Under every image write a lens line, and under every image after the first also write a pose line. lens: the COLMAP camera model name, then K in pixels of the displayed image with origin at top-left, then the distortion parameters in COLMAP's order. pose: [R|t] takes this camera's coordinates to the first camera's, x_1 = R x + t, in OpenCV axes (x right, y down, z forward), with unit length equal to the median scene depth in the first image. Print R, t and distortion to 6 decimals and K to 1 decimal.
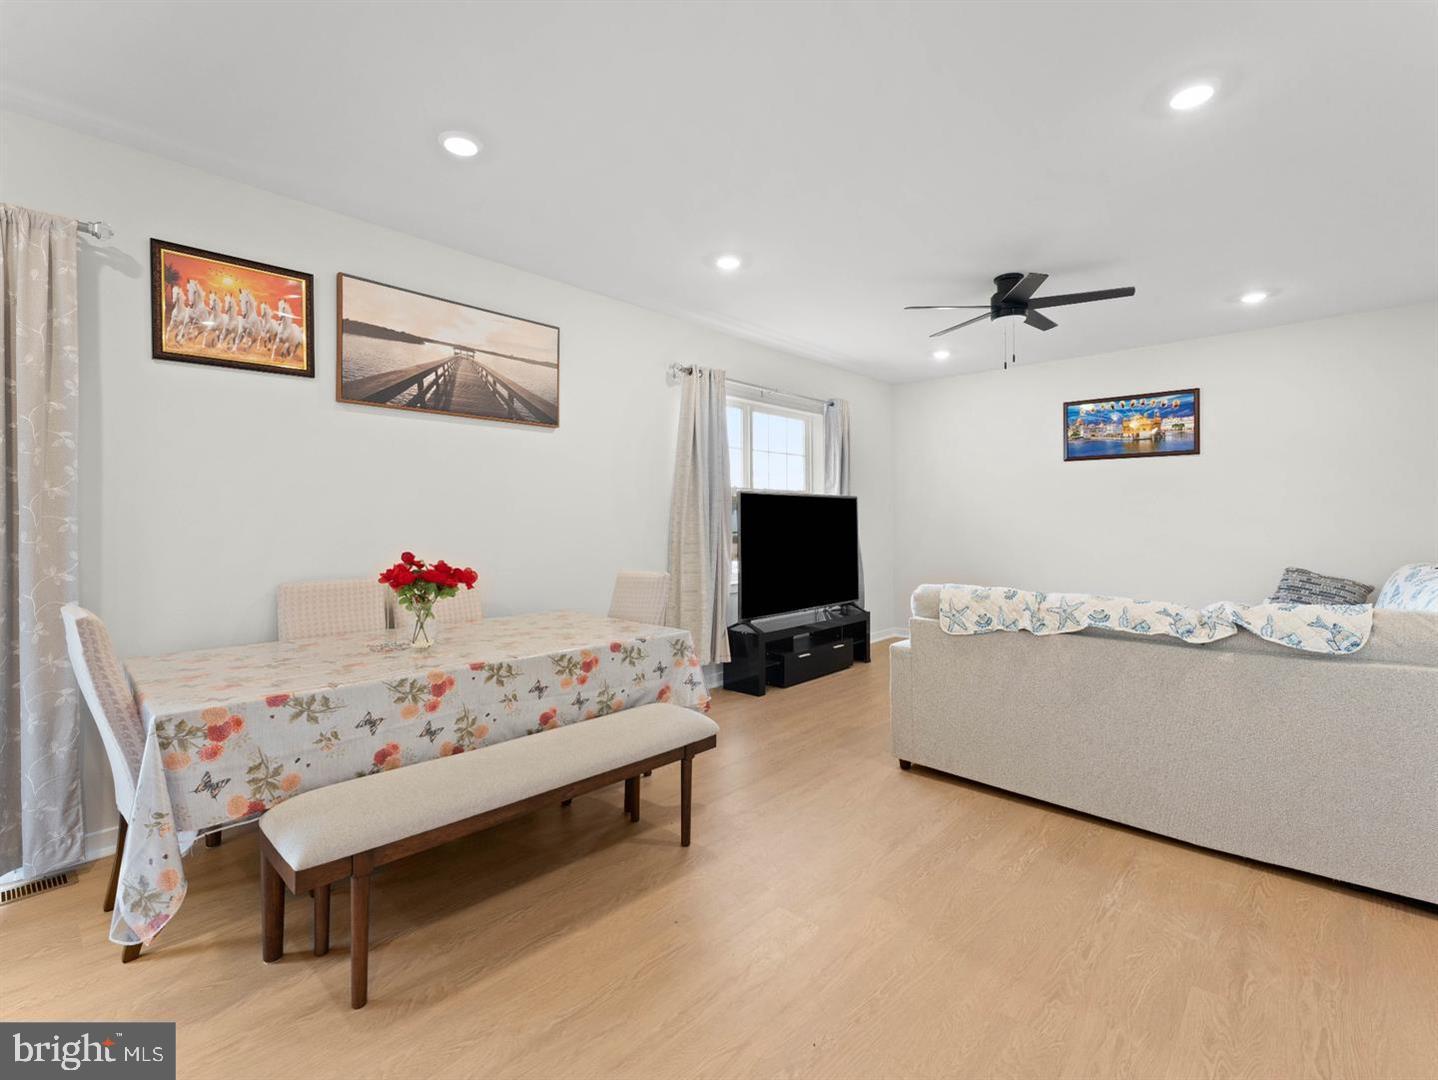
lens RADIAL K [[662.2, 0, 719.3], [0, 662.2, 525.3], [0, 0, 1]] dist [-0.000974, -0.000333]
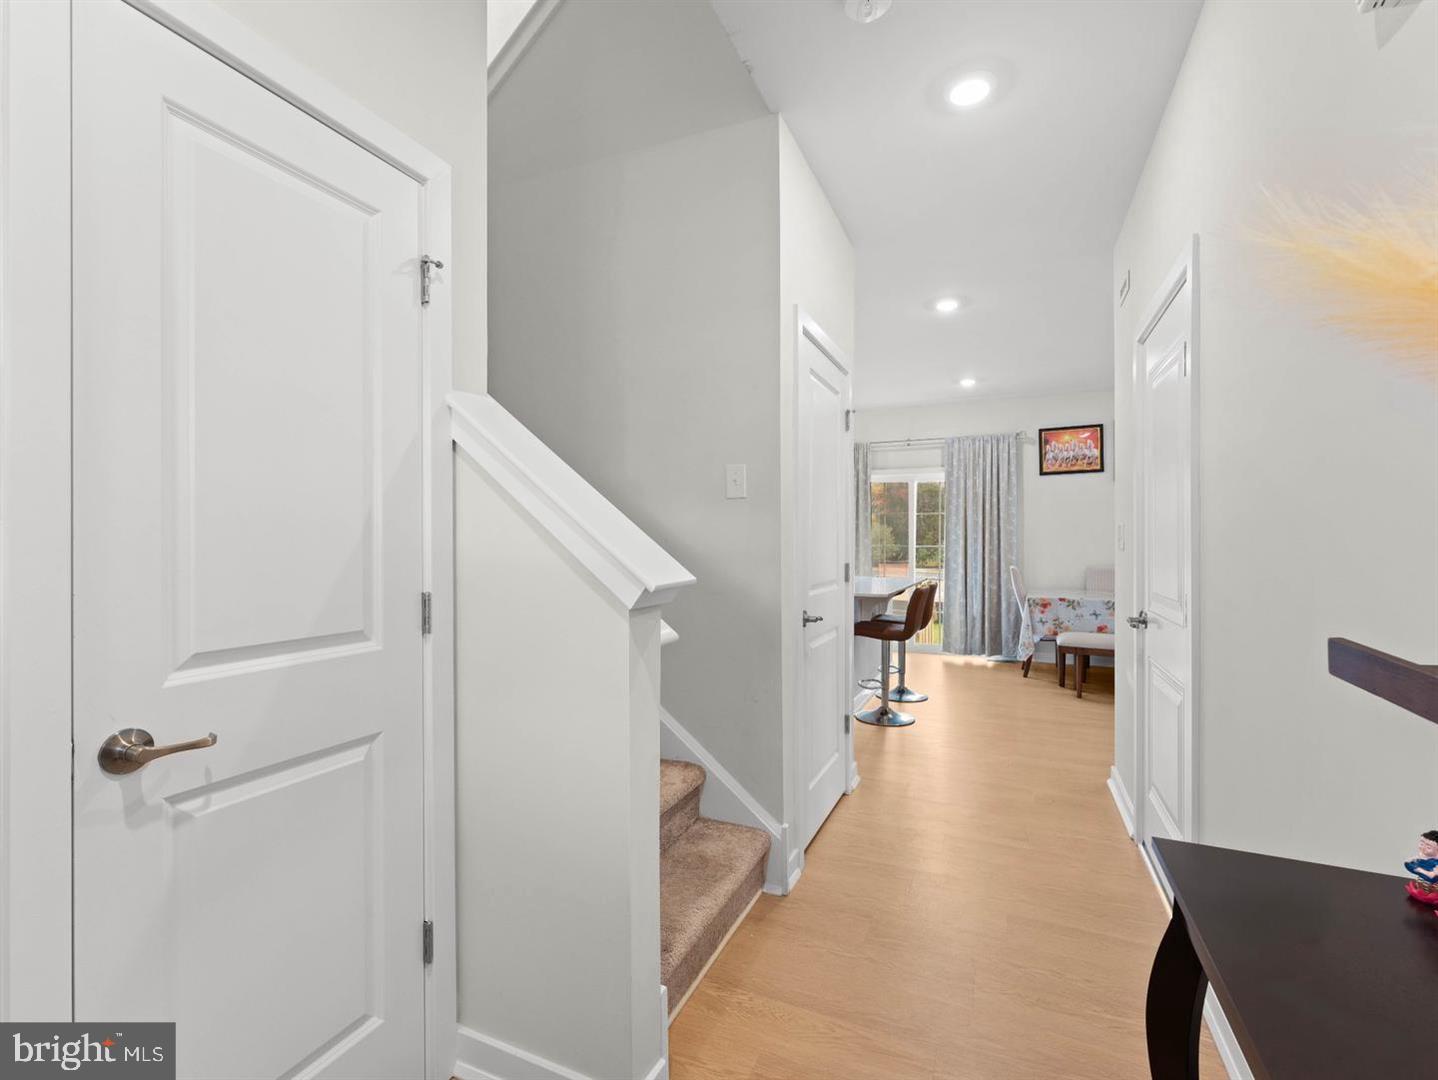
lens RADIAL K [[662.2, 0, 717.8], [0, 662.2, 534.7], [0, 0, 1]] dist [-0.000974, -0.000333]
pose [[0.321603, -0.002480, -0.946871, 1.333252], [0.002677, 0.999995, -0.001710, -0.022054], [0.946871, -0.001985, 0.321608, -1.149263]]
